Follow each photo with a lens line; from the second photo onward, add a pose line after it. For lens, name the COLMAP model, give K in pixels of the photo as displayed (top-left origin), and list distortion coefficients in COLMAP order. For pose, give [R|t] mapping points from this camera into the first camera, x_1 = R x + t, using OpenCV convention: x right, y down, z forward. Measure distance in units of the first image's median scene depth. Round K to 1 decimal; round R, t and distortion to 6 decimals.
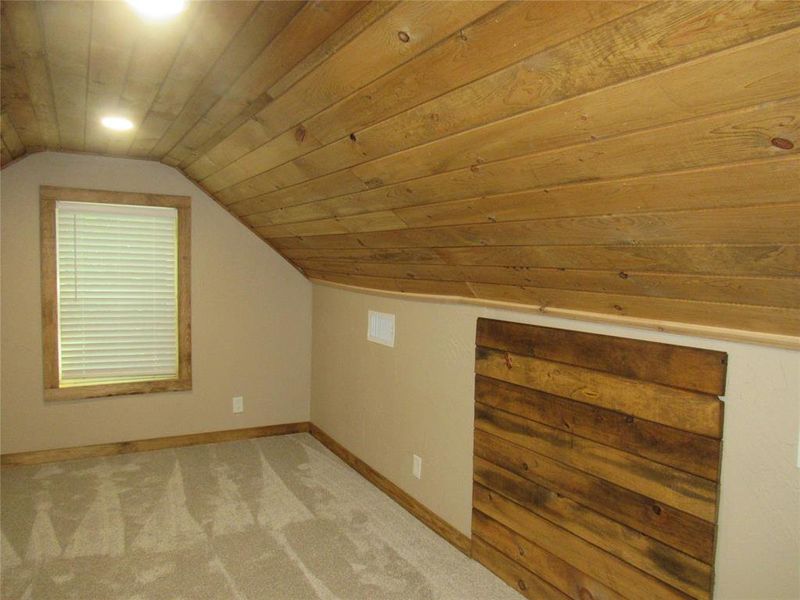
lens RADIAL K [[576.7, 0, 398.4], [0, 576.7, 302.6], [0, 0, 1]] dist [-0.020945, 0.002322]
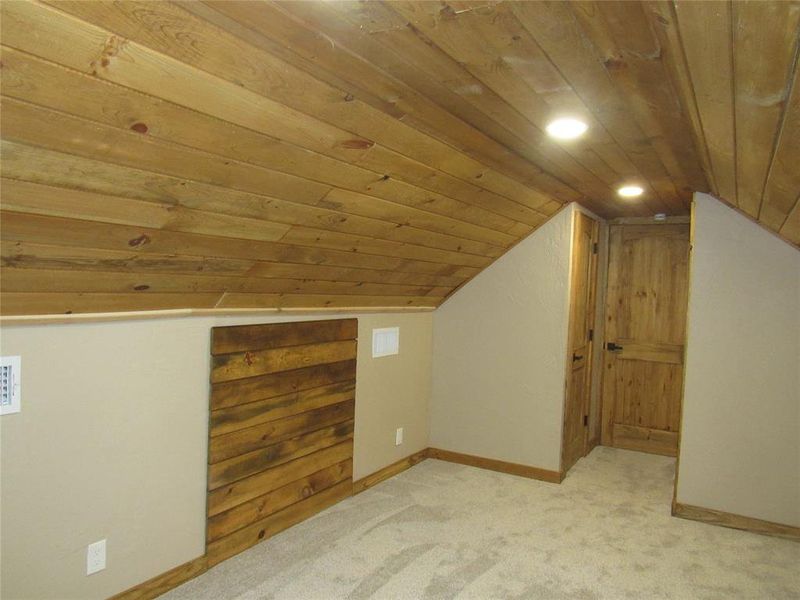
lens RADIAL K [[576.7, 0, 398.4], [0, 576.7, 302.6], [0, 0, 1]] dist [-0.020945, 0.002322]
pose [[-0.490909, -0.071080, 0.868306, -0.762929], [0.007288, 0.996296, 0.085677, -0.086506], [-0.871180, 0.048388, -0.488573, 1.041613]]
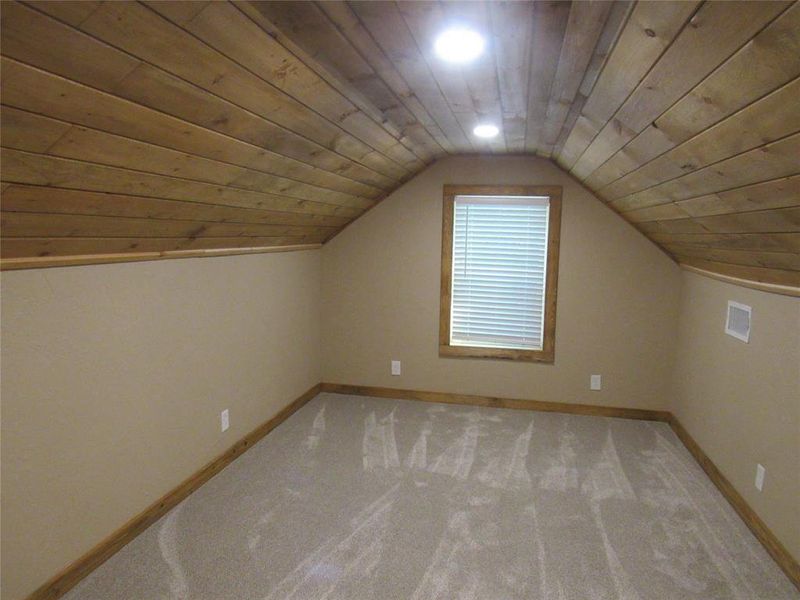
lens RADIAL K [[576.7, 0, 398.4], [0, 576.7, 302.6], [0, 0, 1]] dist [-0.020945, 0.002322]
pose [[0.754394, 0.071341, -0.652534, 0.173081], [-0.050818, 0.997441, 0.050299, -0.002706], [0.654452, -0.004785, 0.756088, -0.037874]]
